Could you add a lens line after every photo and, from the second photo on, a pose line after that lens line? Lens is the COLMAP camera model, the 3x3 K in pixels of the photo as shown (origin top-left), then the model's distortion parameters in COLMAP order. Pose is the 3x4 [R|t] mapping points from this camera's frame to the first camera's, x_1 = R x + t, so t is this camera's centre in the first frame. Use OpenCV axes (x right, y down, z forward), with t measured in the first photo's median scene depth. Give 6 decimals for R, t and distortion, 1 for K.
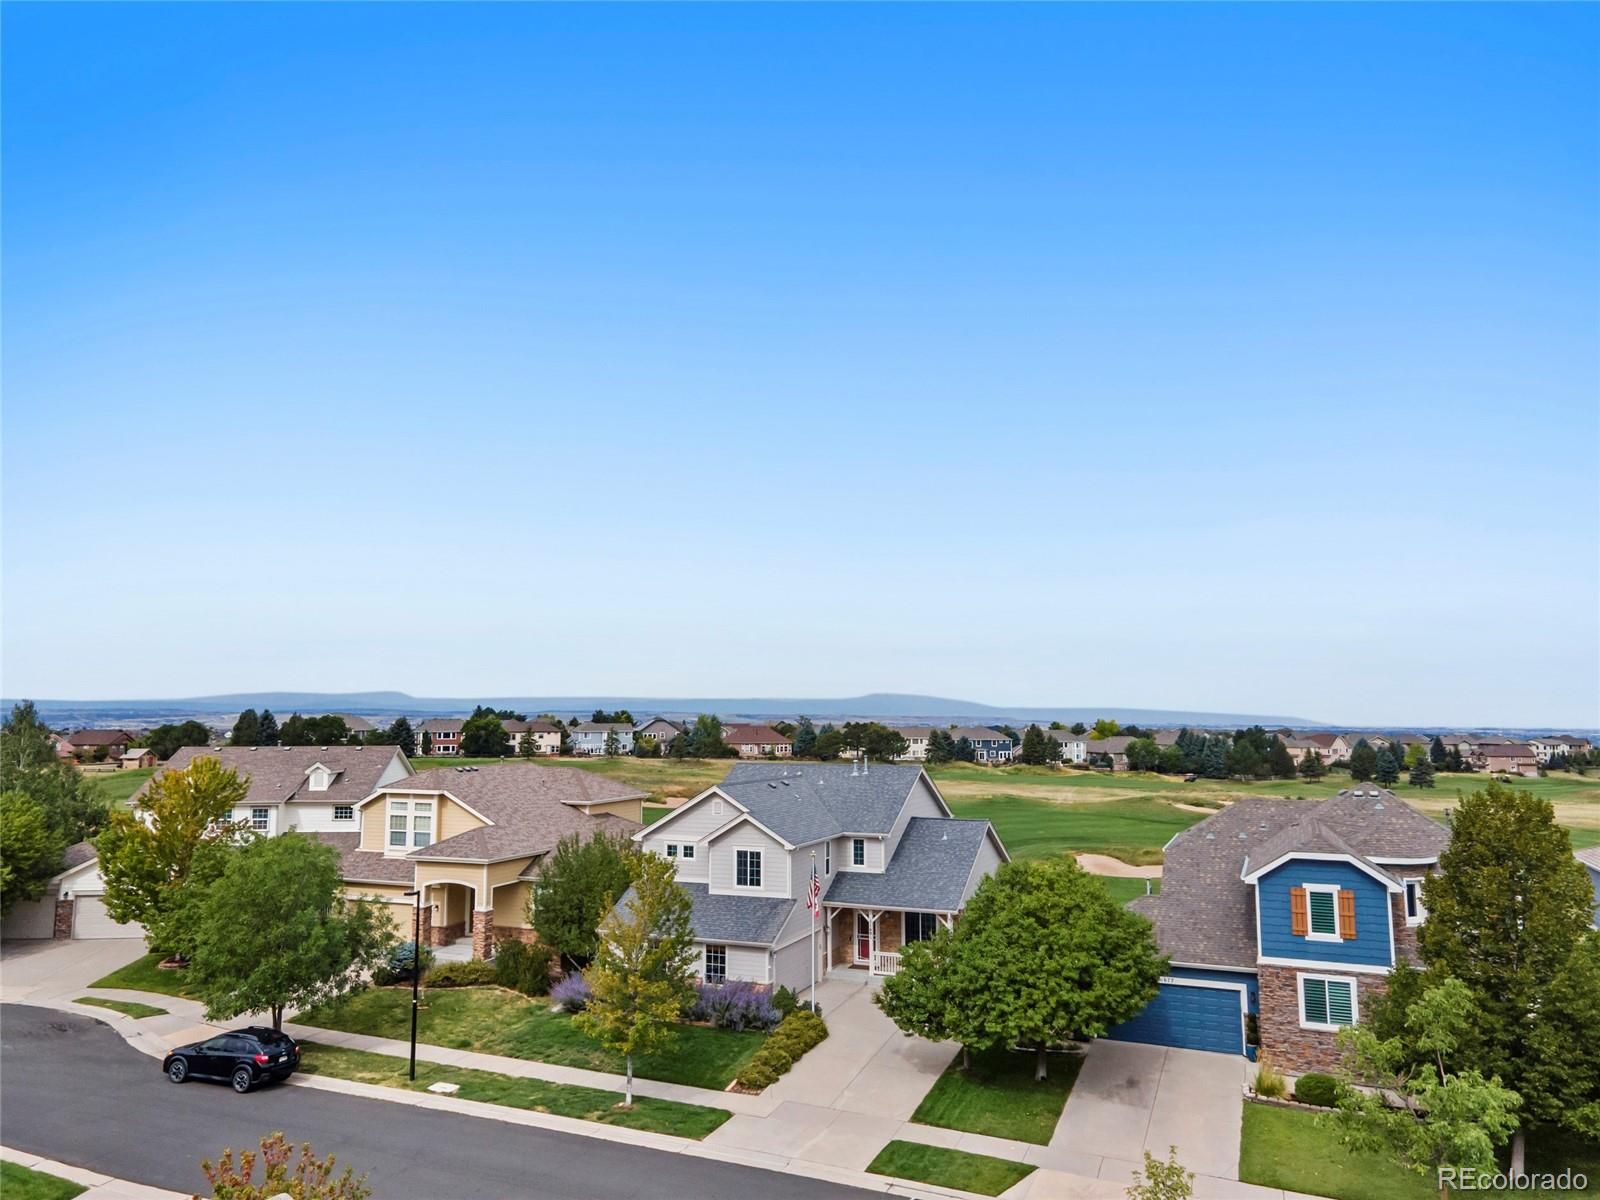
lens RADIAL K [[1164.3, 0, 791.4], [0, 1164.3, 595.9], [0, 0, 1]] dist [0.044975, 0.005217]
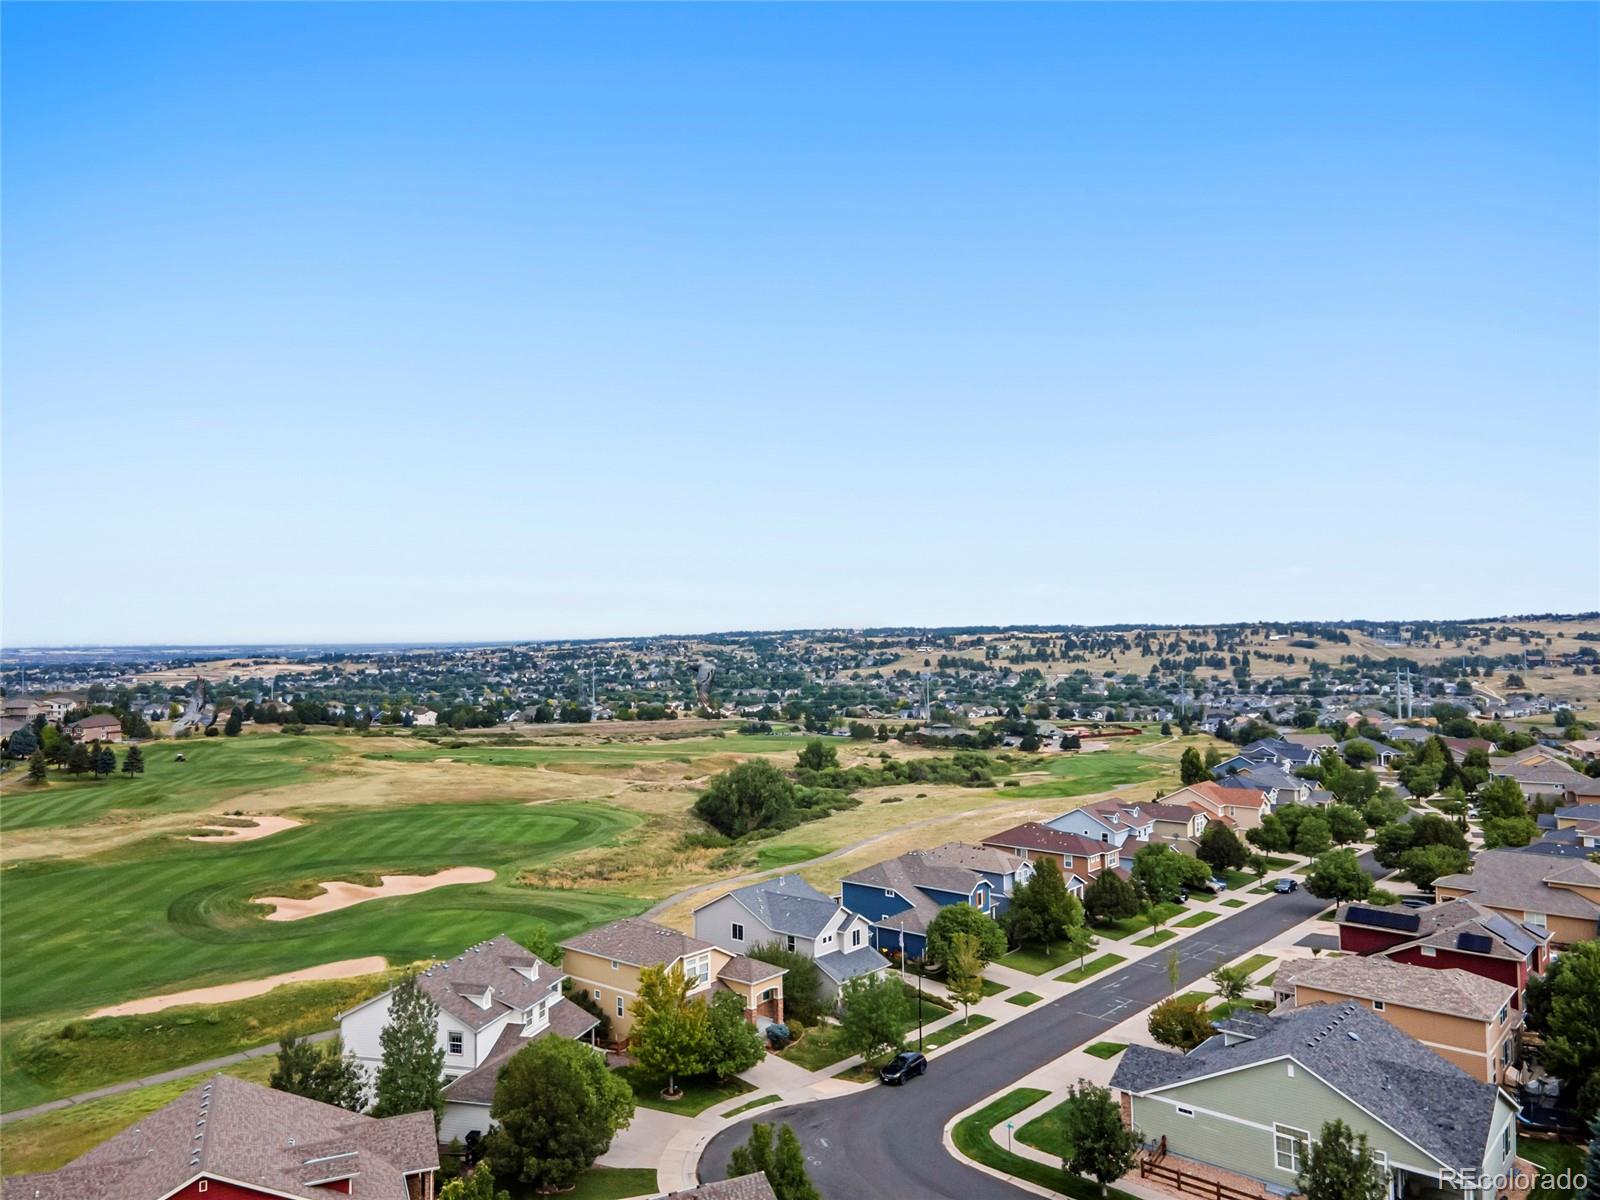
lens RADIAL K [[1164.3, 0, 791.4], [0, 1164.3, 595.9], [0, 0, 1]] dist [0.044975, 0.005217]
pose [[0.302087, 0.019841, 0.953074, -2.595733], [-0.086627, 0.996218, 0.006718, -0.500431], [-0.949336, -0.084591, 0.302664, 0.555418]]
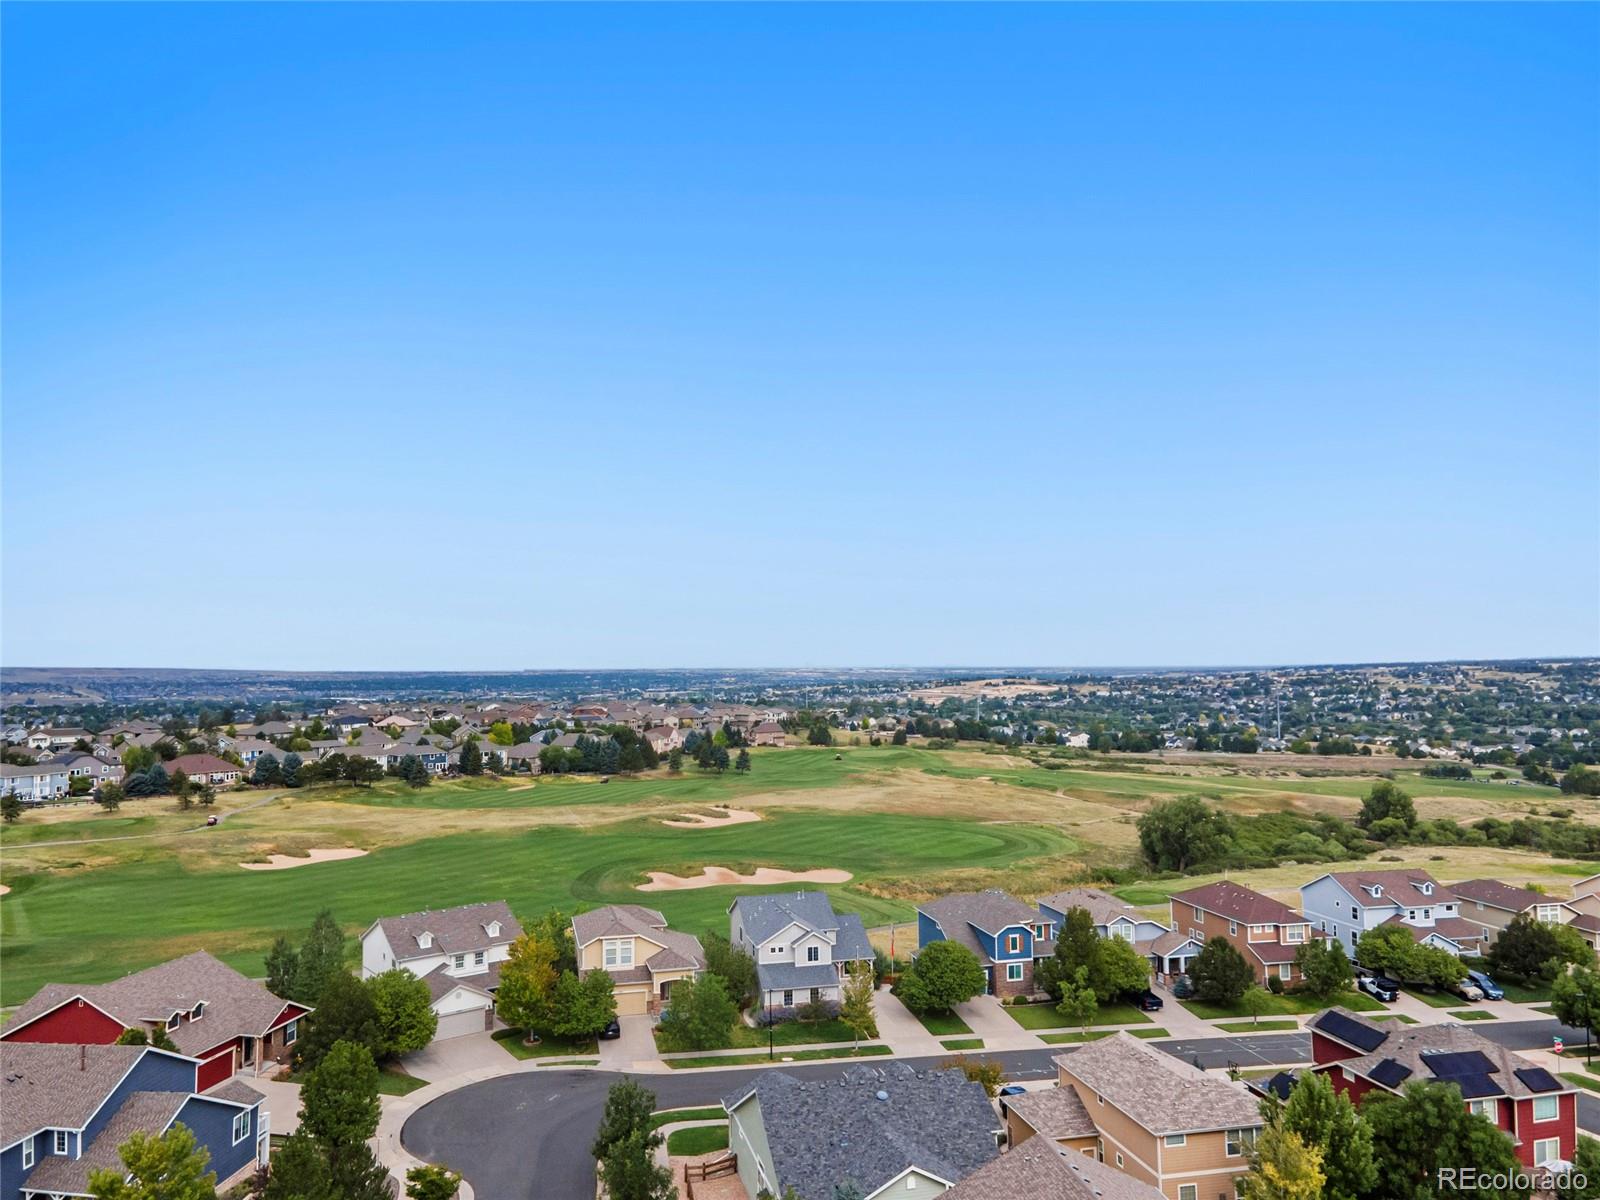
lens RADIAL K [[1164.3, 0, 791.4], [0, 1164.3, 595.9], [0, 0, 1]] dist [0.044975, 0.005217]
pose [[0.808383, 0.020806, 0.588289, -1.738731], [-0.048754, 0.998308, 0.031688, -0.669188], [-0.586635, -0.054297, 0.808029, -1.027538]]
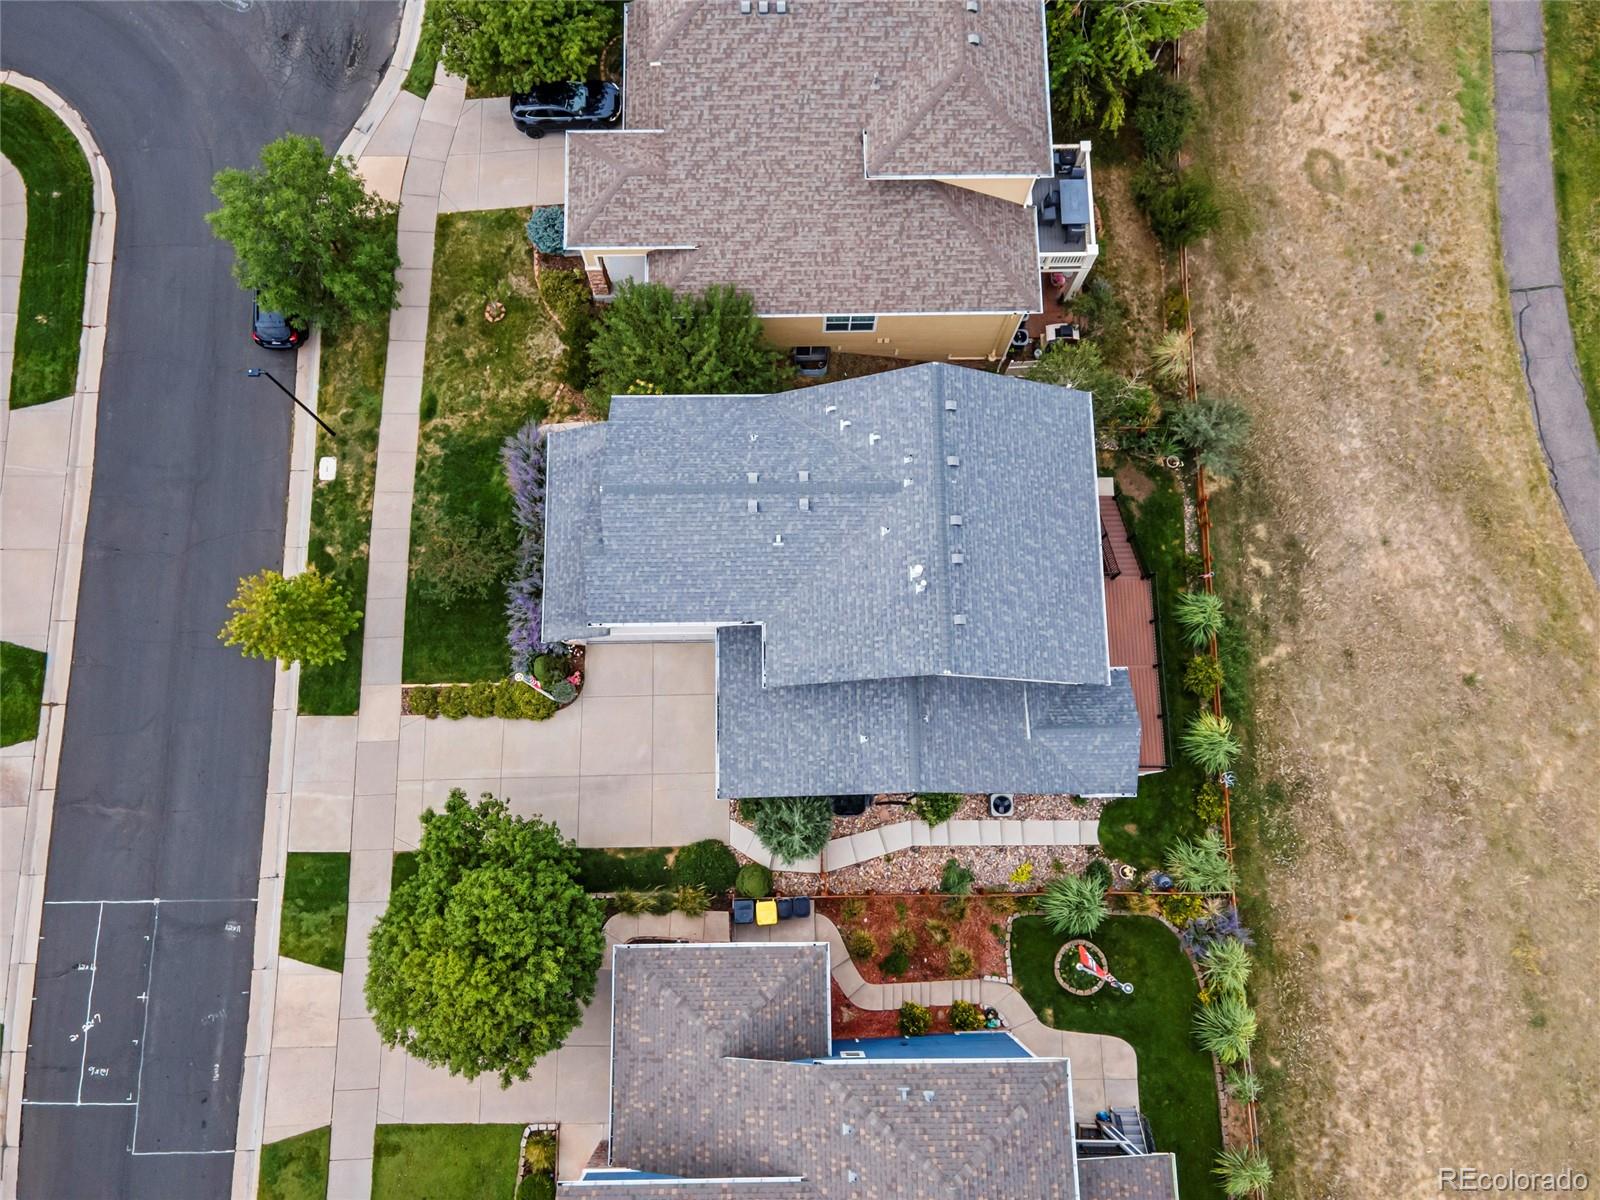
lens RADIAL K [[1160.8, 0, 800.0], [0, 1160.8, 600.0], [0, 0, 1]] dist [0.049938, -0.005112]
pose [[0.397281, 0.897355, -0.192152, 0.226414], [0.103444, 0.164261, 0.980978, -0.629563], [0.911848, -0.409601, -0.027568, 1.304603]]
